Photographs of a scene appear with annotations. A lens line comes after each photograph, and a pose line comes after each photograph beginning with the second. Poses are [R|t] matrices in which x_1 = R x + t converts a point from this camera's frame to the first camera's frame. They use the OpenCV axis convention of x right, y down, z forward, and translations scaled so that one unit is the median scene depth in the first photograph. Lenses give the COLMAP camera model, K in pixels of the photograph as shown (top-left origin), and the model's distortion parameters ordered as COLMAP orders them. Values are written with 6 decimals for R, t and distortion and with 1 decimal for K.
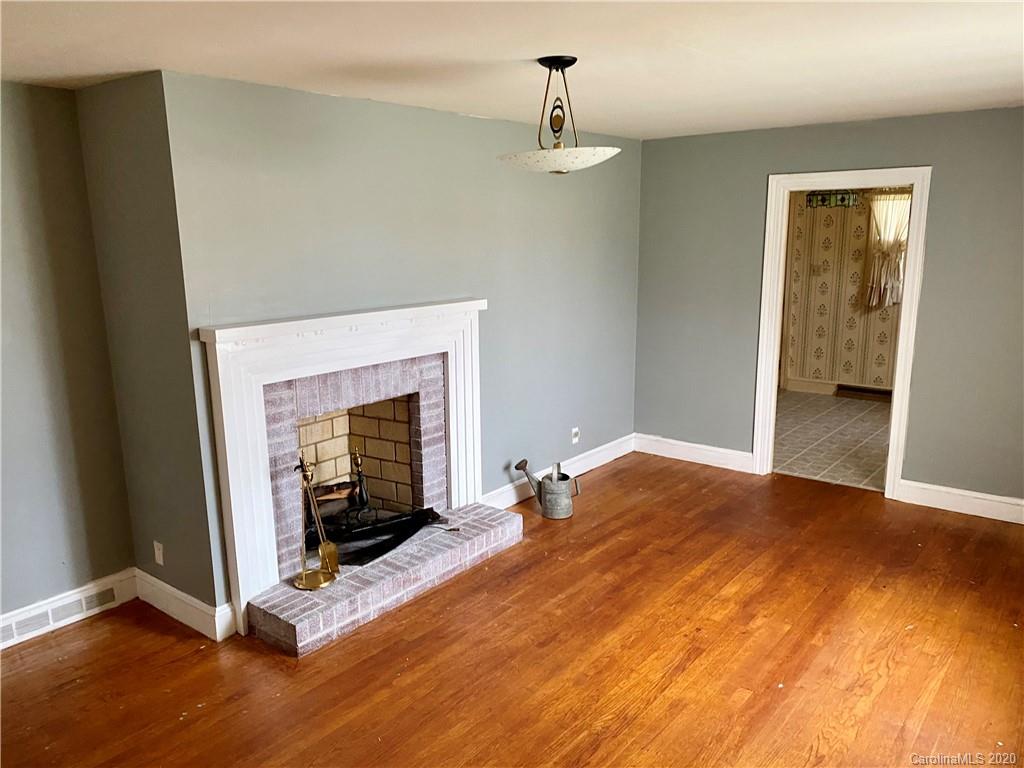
lens RADIAL K [[773.1, 0, 511.7], [0, 773.1, 383.6], [0, 0, 1]] dist [-0.001659, 0.008240]
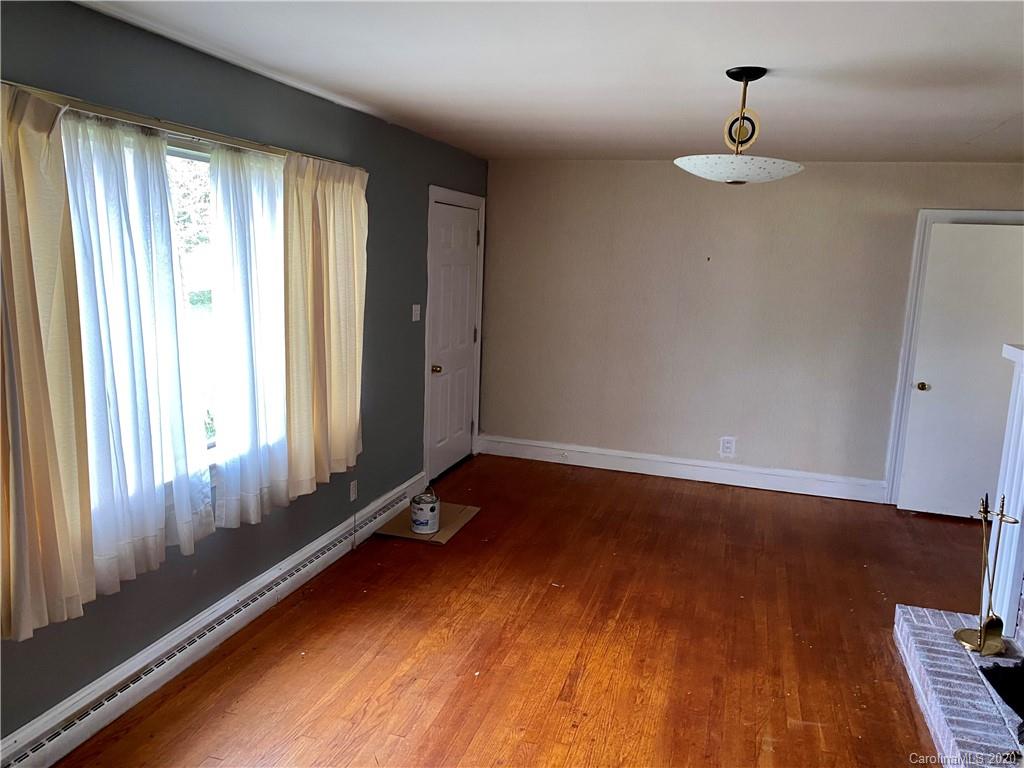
lens RADIAL K [[773.1, 0, 512.3], [0, 773.1, 385.9], [0, 0, 1]] dist [-0.001659, 0.008240]
pose [[-0.925854, 0.049149, -0.374672, 0.638947], [-0.103343, 0.920774, 0.376158, -0.333964], [0.363476, 0.386987, -0.847423, 1.657492]]
